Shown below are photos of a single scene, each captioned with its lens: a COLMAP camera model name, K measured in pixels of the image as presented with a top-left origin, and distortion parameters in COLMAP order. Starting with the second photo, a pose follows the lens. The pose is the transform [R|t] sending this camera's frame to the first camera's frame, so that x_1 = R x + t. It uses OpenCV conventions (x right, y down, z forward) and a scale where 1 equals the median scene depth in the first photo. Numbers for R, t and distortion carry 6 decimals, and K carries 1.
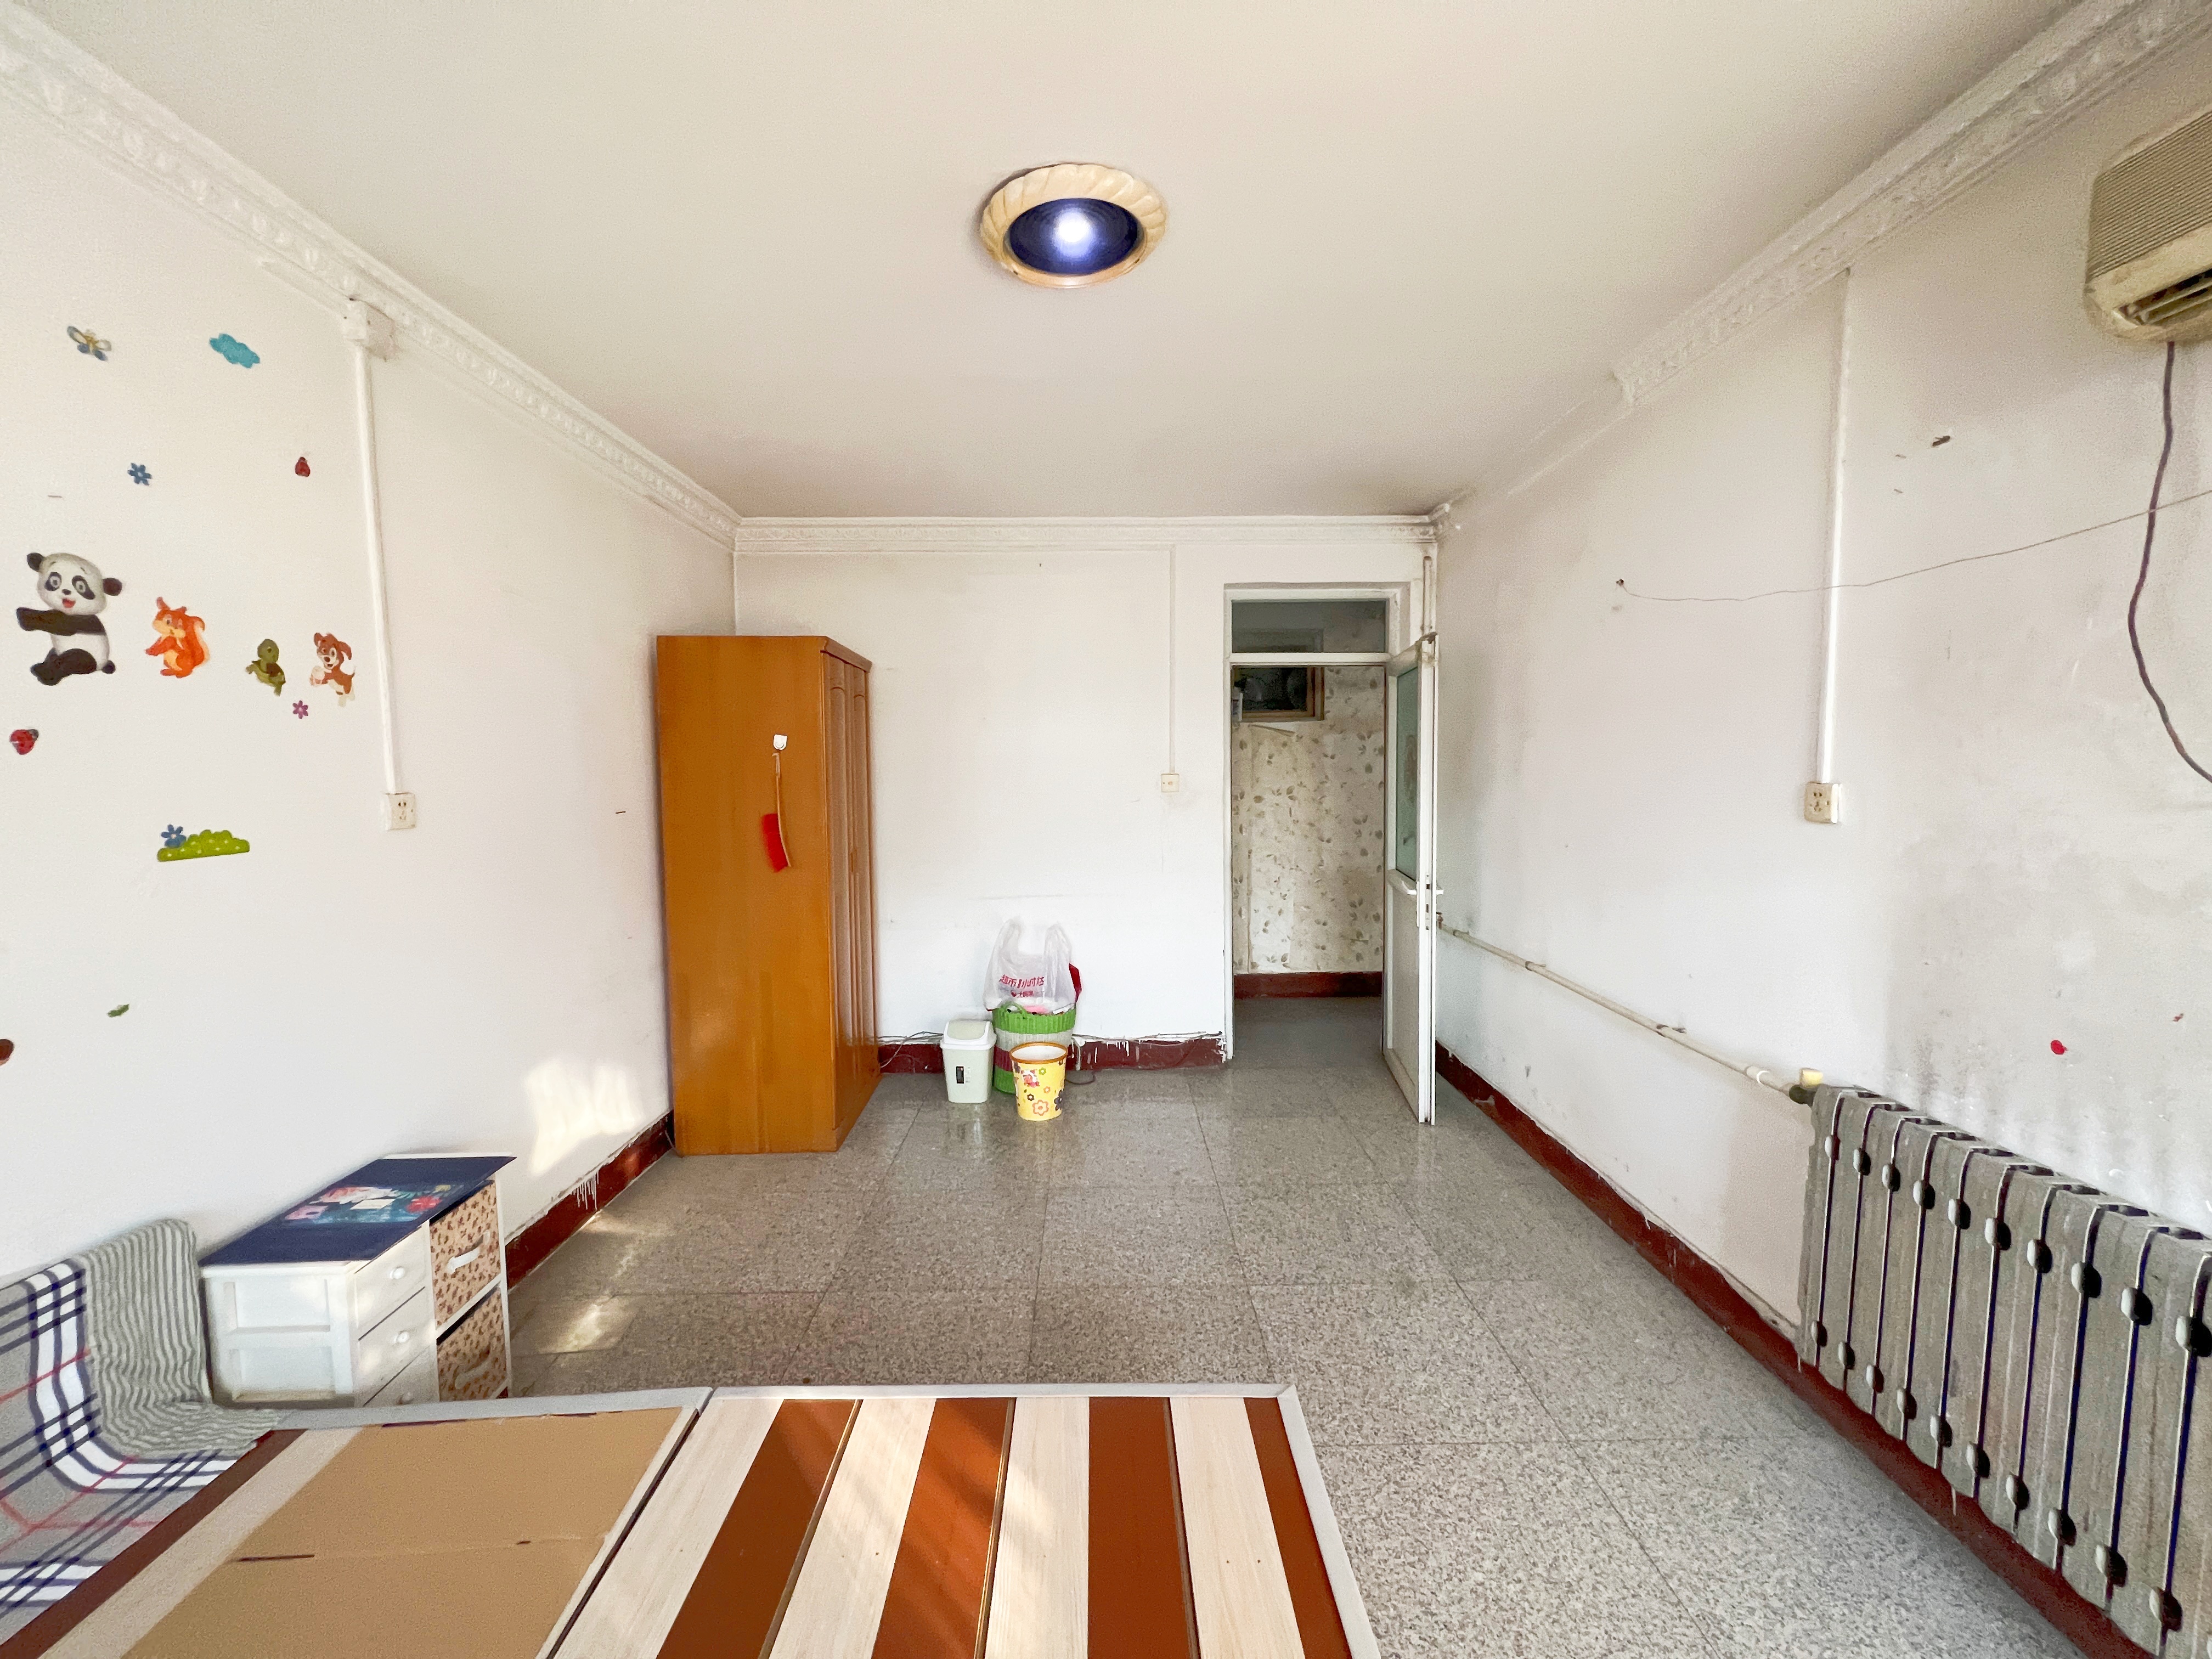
lens RADIAL K [[891.8, 0, 1107.3], [0, 891.8, 837.5], [0, 0, 1]] dist [-0.002684, 0.000067]
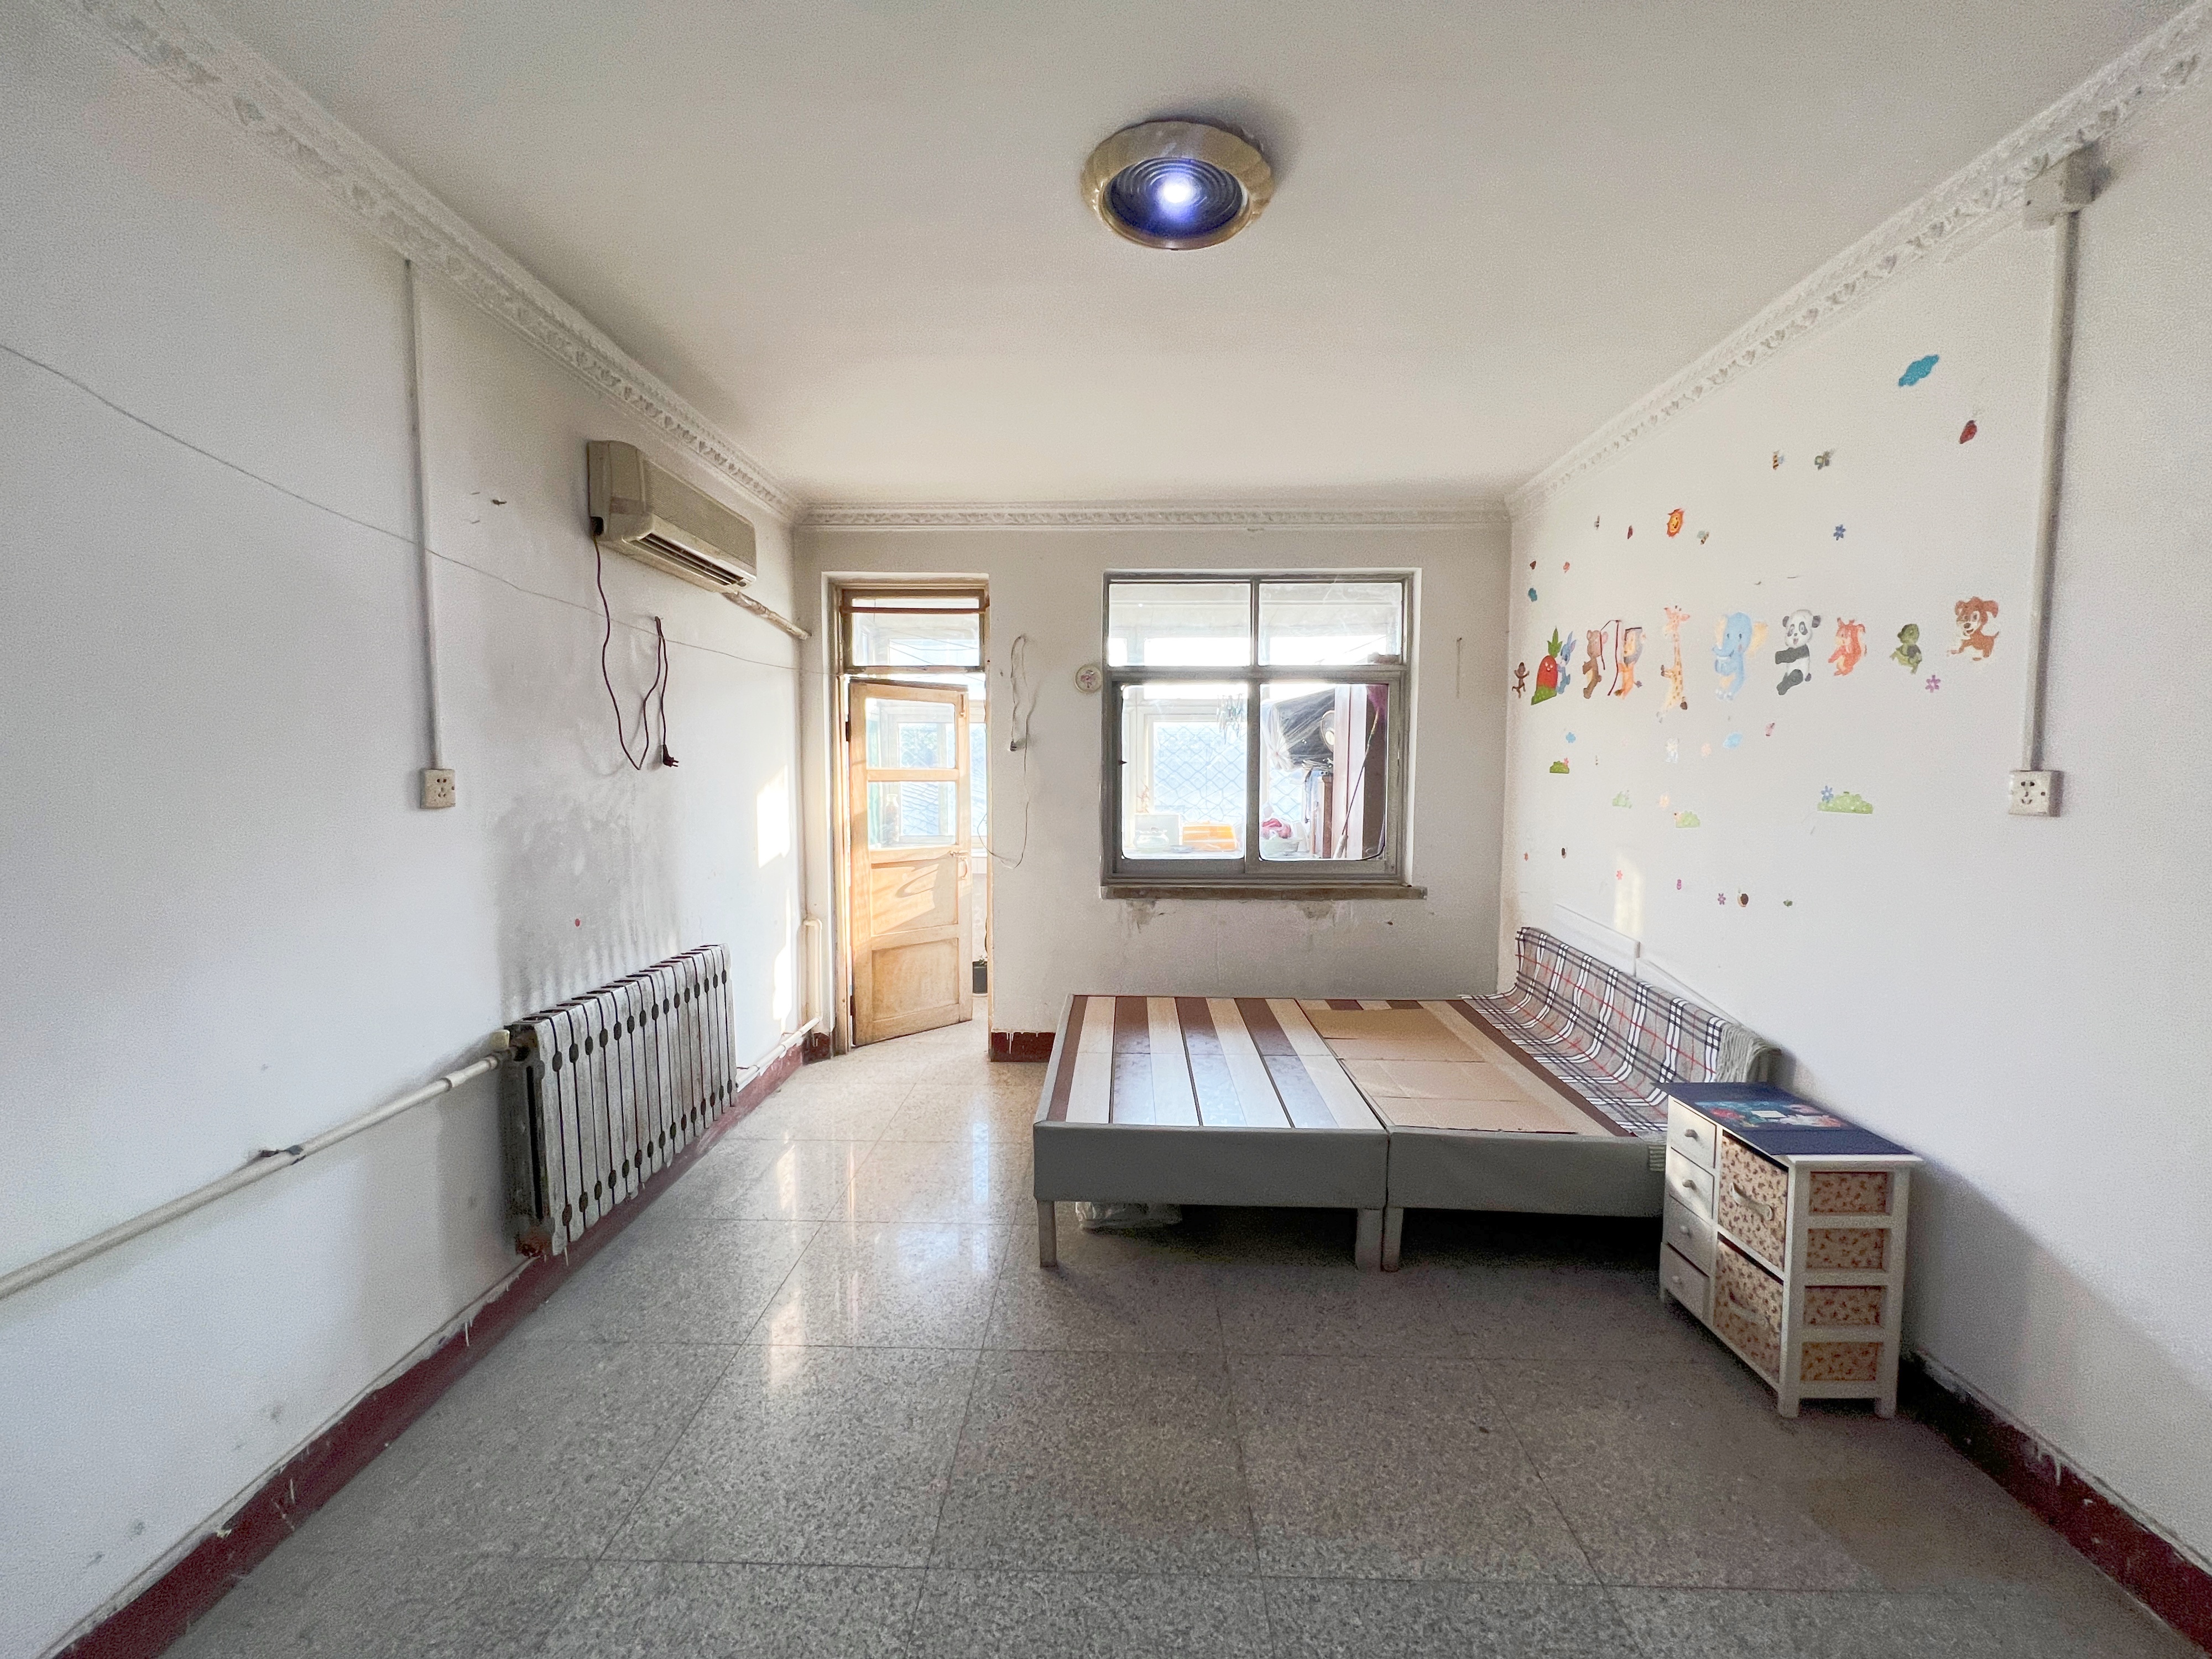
lens RADIAL K [[891.8, 0, 1103.2], [0, 891.8, 831.8], [0, 0, 1]] dist [-0.002684, 0.000067]
pose [[-0.998958, 0.005257, 0.045342, 0.000209], [0.012220, 0.987885, 0.154708, -0.153839], [-0.043979, 0.155101, -0.986919, 2.192141]]
